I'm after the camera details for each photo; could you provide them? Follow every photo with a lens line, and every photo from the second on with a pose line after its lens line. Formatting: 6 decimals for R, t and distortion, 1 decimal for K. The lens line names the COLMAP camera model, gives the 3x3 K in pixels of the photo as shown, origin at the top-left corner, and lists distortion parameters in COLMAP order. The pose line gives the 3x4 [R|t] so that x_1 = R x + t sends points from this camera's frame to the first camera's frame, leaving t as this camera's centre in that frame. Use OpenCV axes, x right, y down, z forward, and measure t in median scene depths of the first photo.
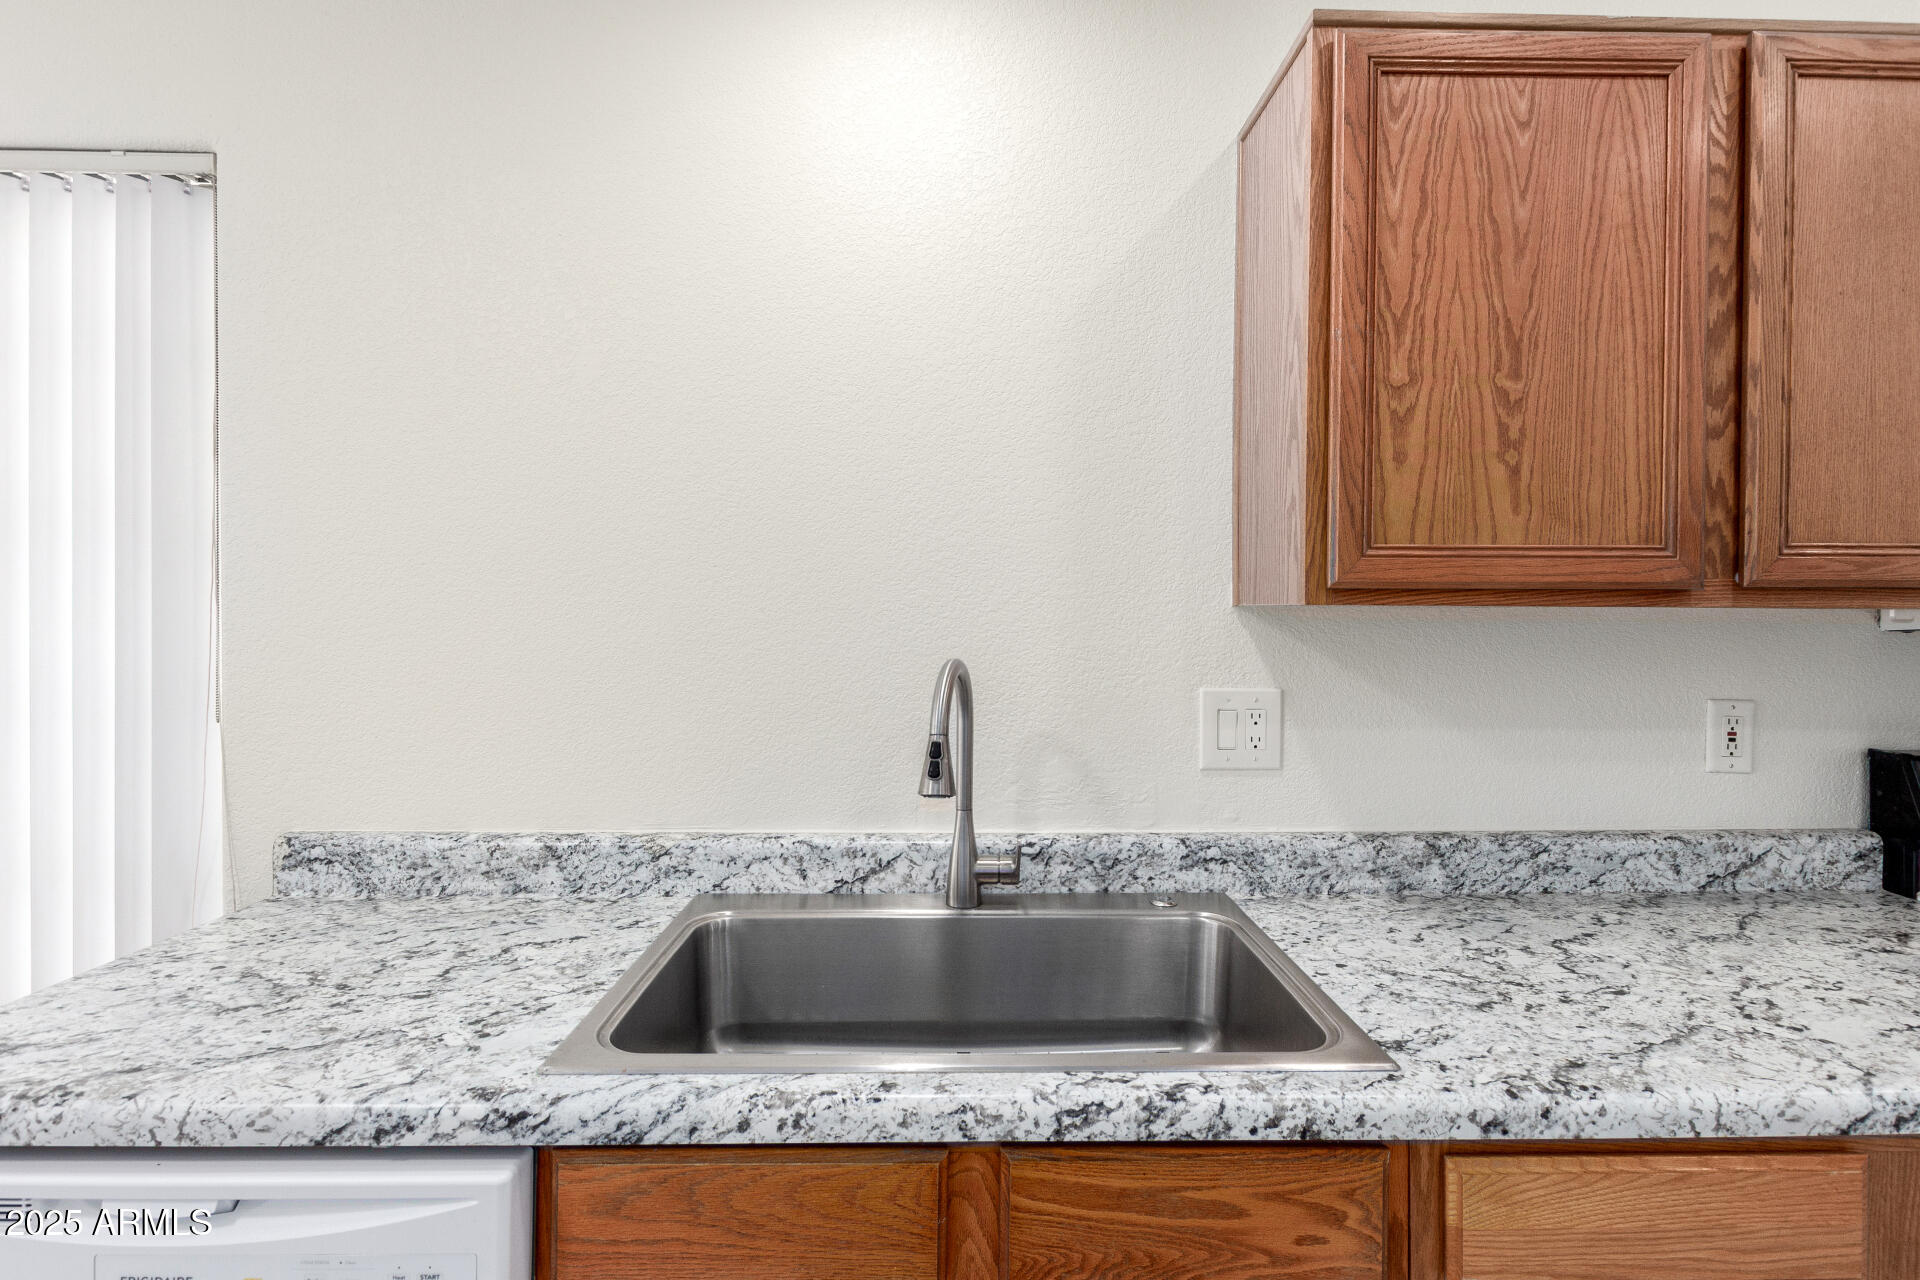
lens RADIAL K [[906.5, 0, 971.8], [0, 906.5, 622.4], [0, 0, 1]] dist [0.013255, -0.006851]
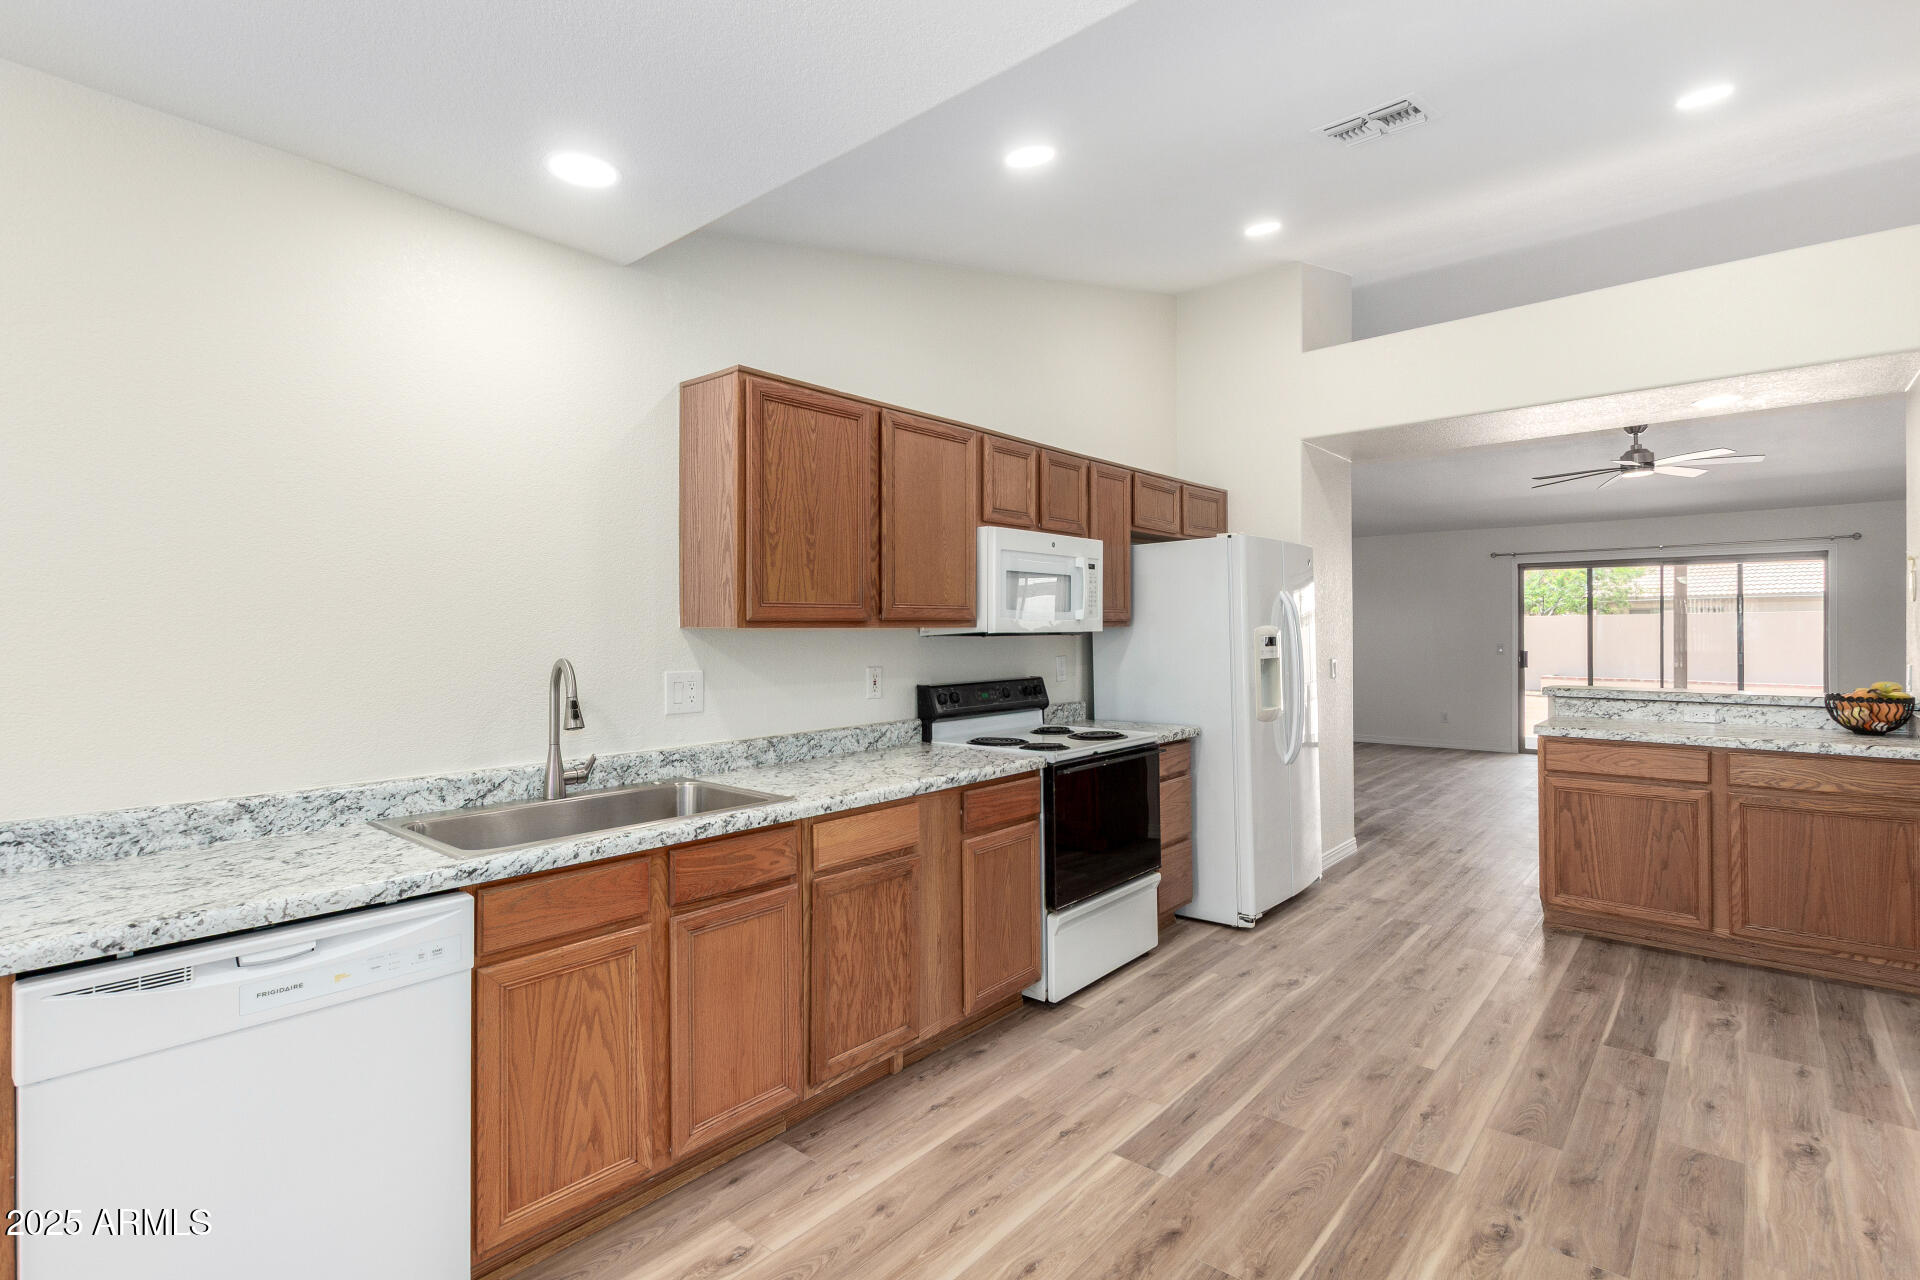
lens RADIAL K [[904.6, 0, 961.6], [0, 904.6, 628.2], [0, 0, 1]] dist [0.012862, -0.000110]
pose [[0.674044, -0.006626, 0.738661, -0.898600], [0.013521, 0.999903, -0.003369, -0.003690], [-0.738567, 0.012258, 0.674068, -0.896827]]
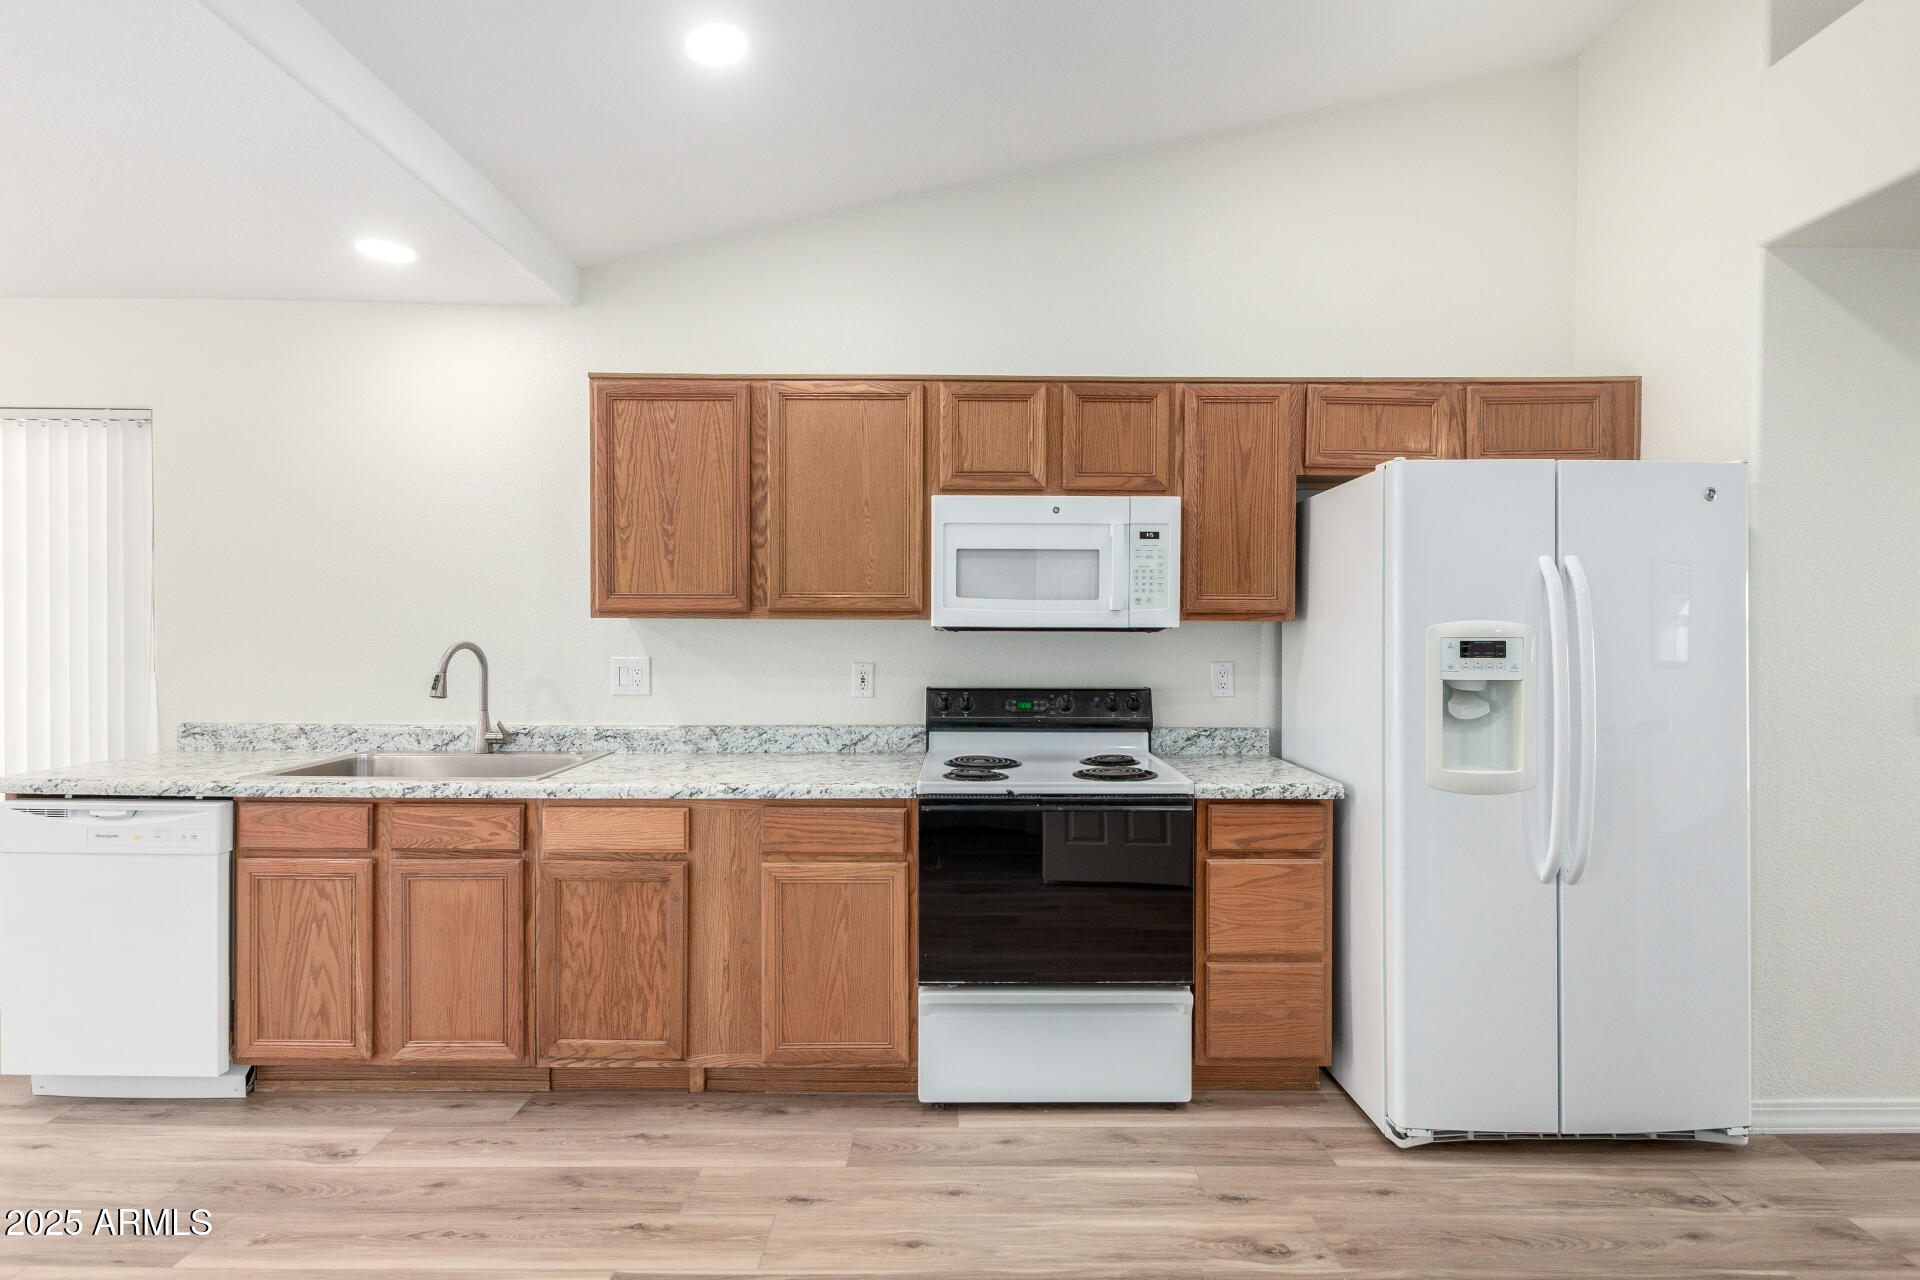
lens RADIAL K [[896.0, 0, 970.1], [0, 896.0, 635.7], [0, 0, 1]] dist [0.016555, -0.007139]
pose [[0.999676, 0.001026, -0.025442, 1.427723], [-0.000934, 0.999993, 0.003628, 0.017479], [0.025445, -0.003603, 0.999670, -1.344160]]
